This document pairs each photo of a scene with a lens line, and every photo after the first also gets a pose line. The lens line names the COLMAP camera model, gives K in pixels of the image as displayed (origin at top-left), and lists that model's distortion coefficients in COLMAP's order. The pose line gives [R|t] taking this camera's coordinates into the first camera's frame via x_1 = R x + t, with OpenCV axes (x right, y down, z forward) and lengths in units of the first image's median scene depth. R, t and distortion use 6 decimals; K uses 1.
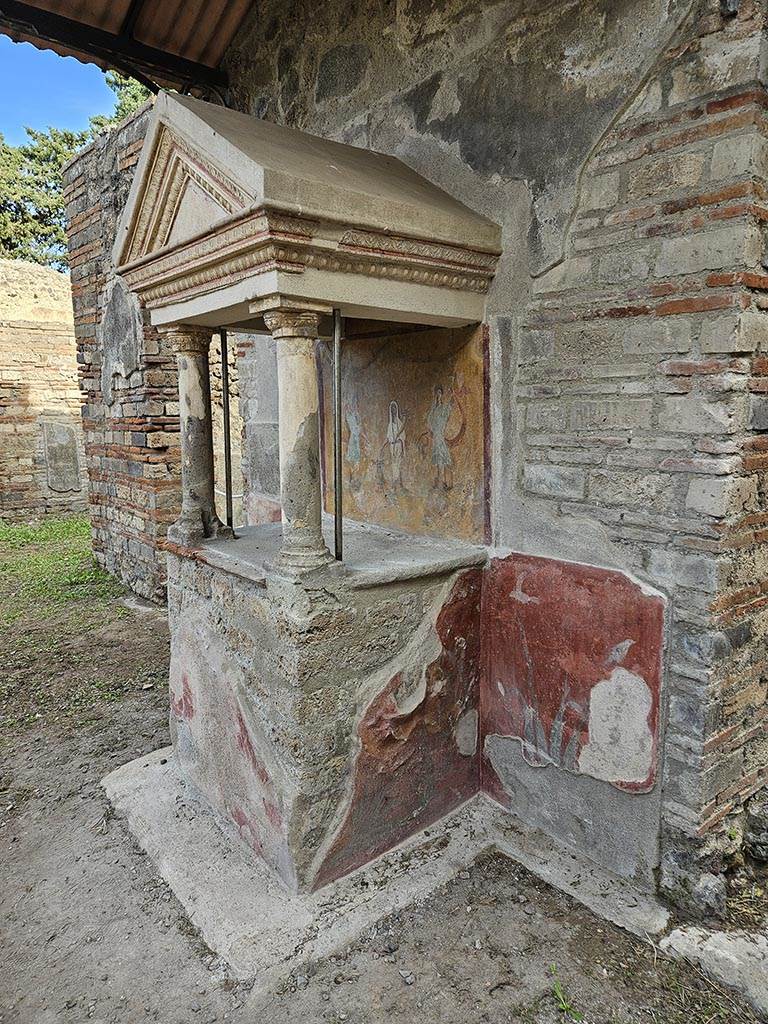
lens RADIAL K [[677.4, 0, 384.6], [0, 677.4, 508.6], [0, 0, 1]] dist [0.069952, -0.056229]
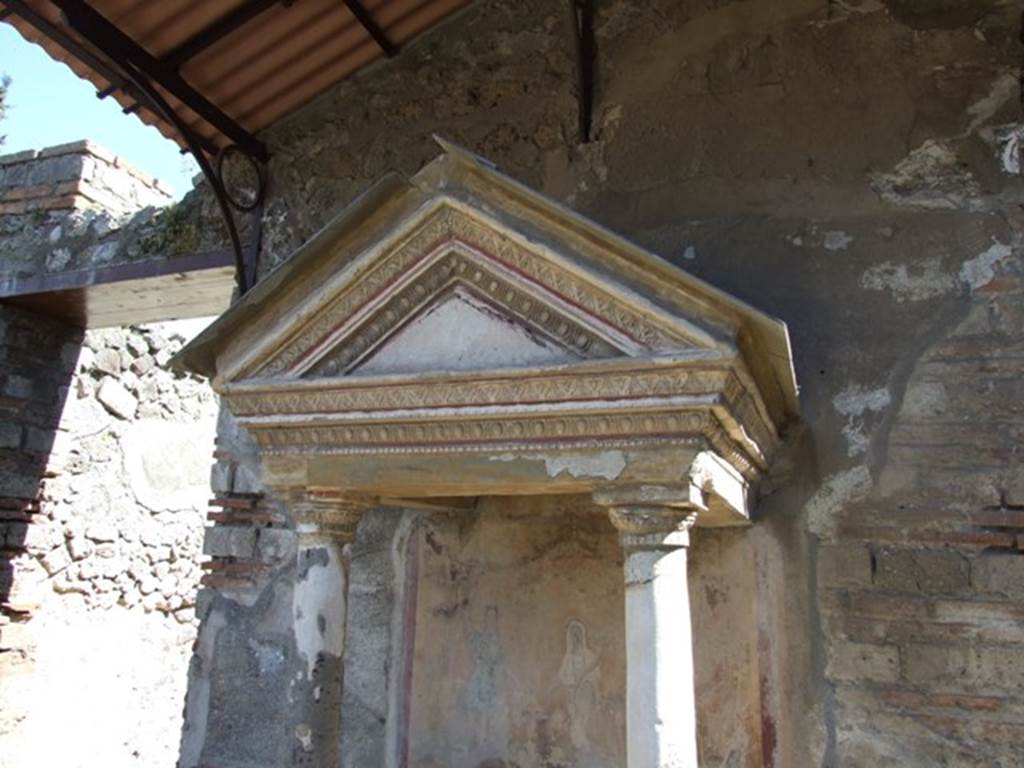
lens RADIAL K [[834.1, 0, 509.7], [0, 834.1, 371.0], [0, 0, 1]] dist [-0.091722, 0.108905]
pose [[0.876587, 0.160426, 0.453716, -0.566663], [0.020118, 0.929761, -0.367615, -0.110657], [-0.480822, 0.331374, 0.811789, 0.355674]]
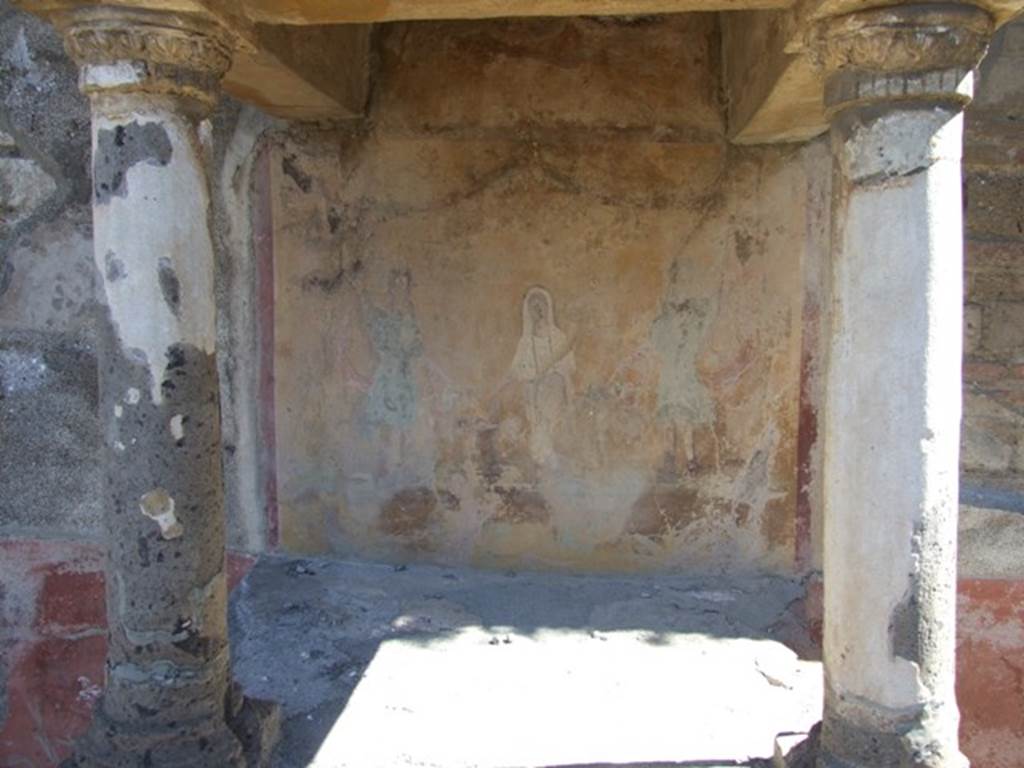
lens RADIAL K [[826.6, 0, 516.5], [0, 826.6, 372.7], [0, 0, 1]] dist [-0.052962, 0.041024]
pose [[0.685799, -0.055732, 0.725654, -0.490027], [0.082057, 0.996627, -0.001007, -0.128532], [-0.723151, 0.060236, 0.688059, 0.796863]]
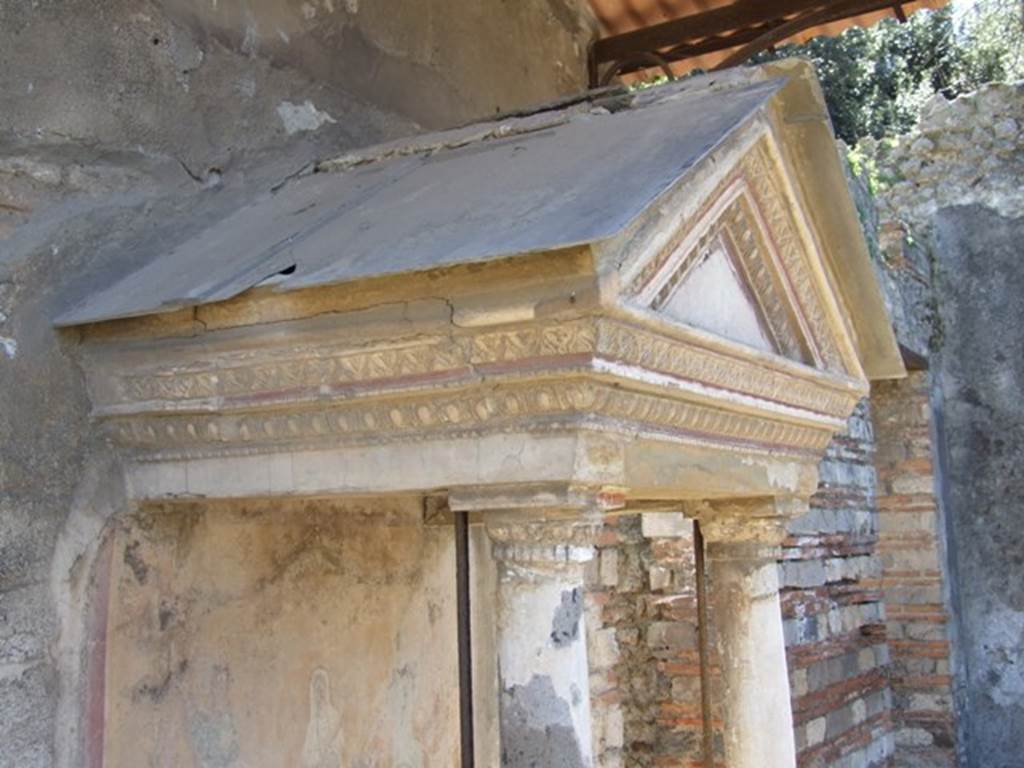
lens RADIAL K [[1238.5, 0, 511.4], [0, 1238.5, 385.6], [0, 0, 1]] dist [-0.029766, 0.026025]
pose [[-0.329262, 0.149078, 0.932396, -1.020528], [0.171927, 0.980417, -0.096042, -0.300896], [-0.928454, 0.128681, -0.348445, 1.423418]]
